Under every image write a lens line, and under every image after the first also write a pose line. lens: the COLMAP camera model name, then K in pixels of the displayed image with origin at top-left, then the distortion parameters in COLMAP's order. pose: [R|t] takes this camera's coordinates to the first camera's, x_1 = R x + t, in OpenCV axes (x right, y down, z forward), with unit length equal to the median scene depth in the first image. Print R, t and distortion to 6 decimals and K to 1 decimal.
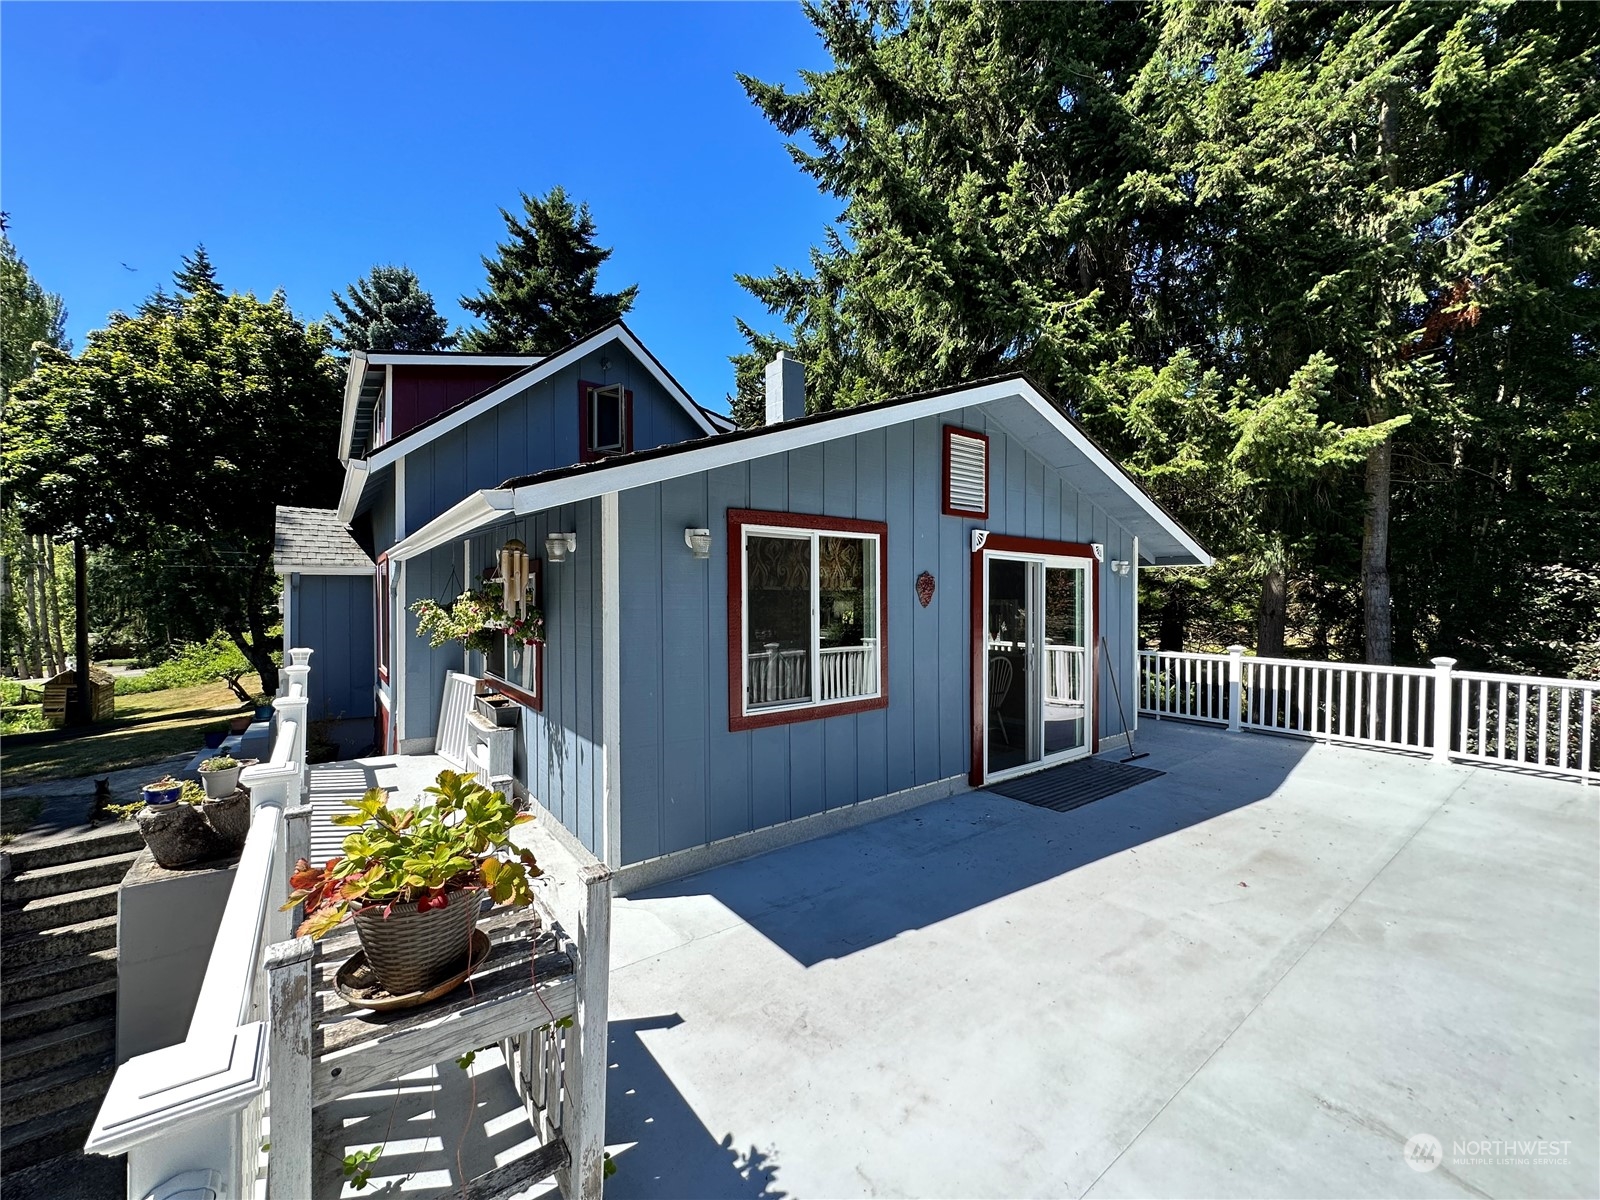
lens RADIAL K [[637.2, 0, 802.0], [0, 637.2, 601.6], [0, 0, 1]] dist [-0.001336, 0.000468]
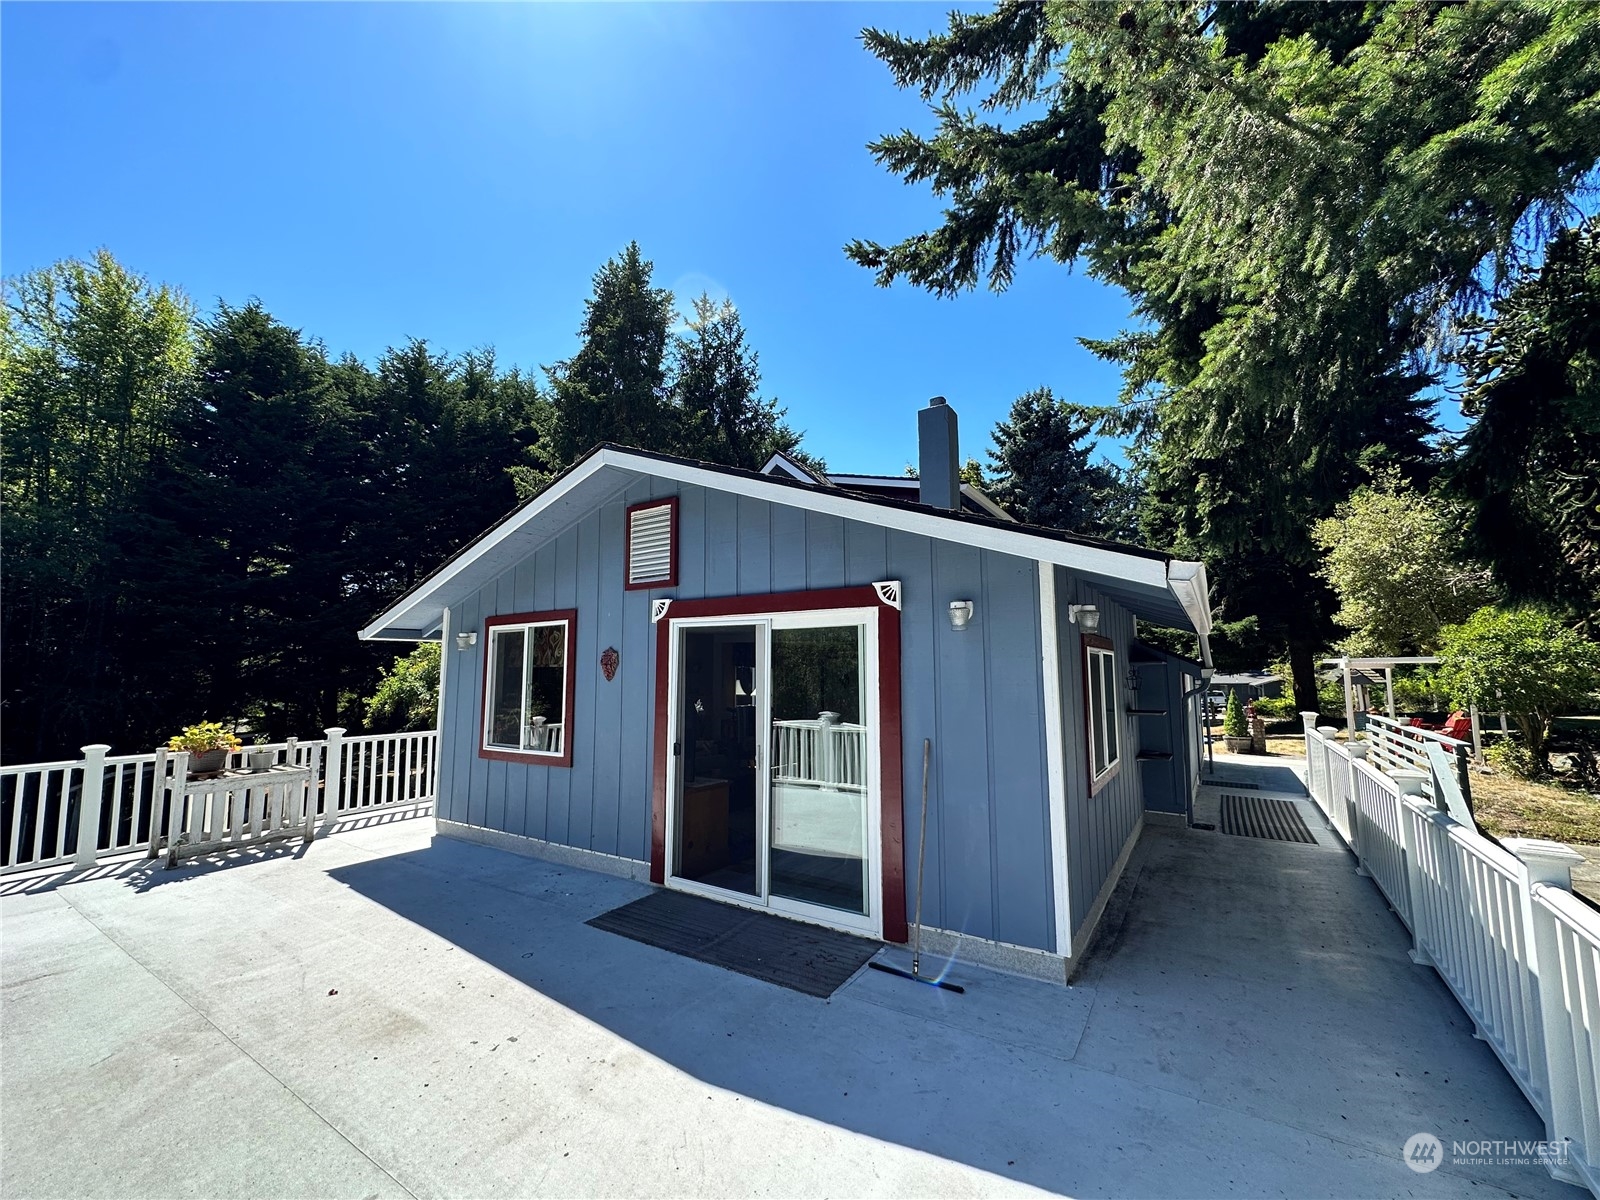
lens RADIAL K [[637.2, 0, 802.0], [0, 637.2, 601.6], [0, 0, 1]] dist [-0.001336, 0.000468]
pose [[0.338639, -0.106036, -0.934922, 1.391472], [-0.001112, 0.993584, -0.113092, -0.003250], [0.940916, 0.039337, 0.336349, 0.994332]]
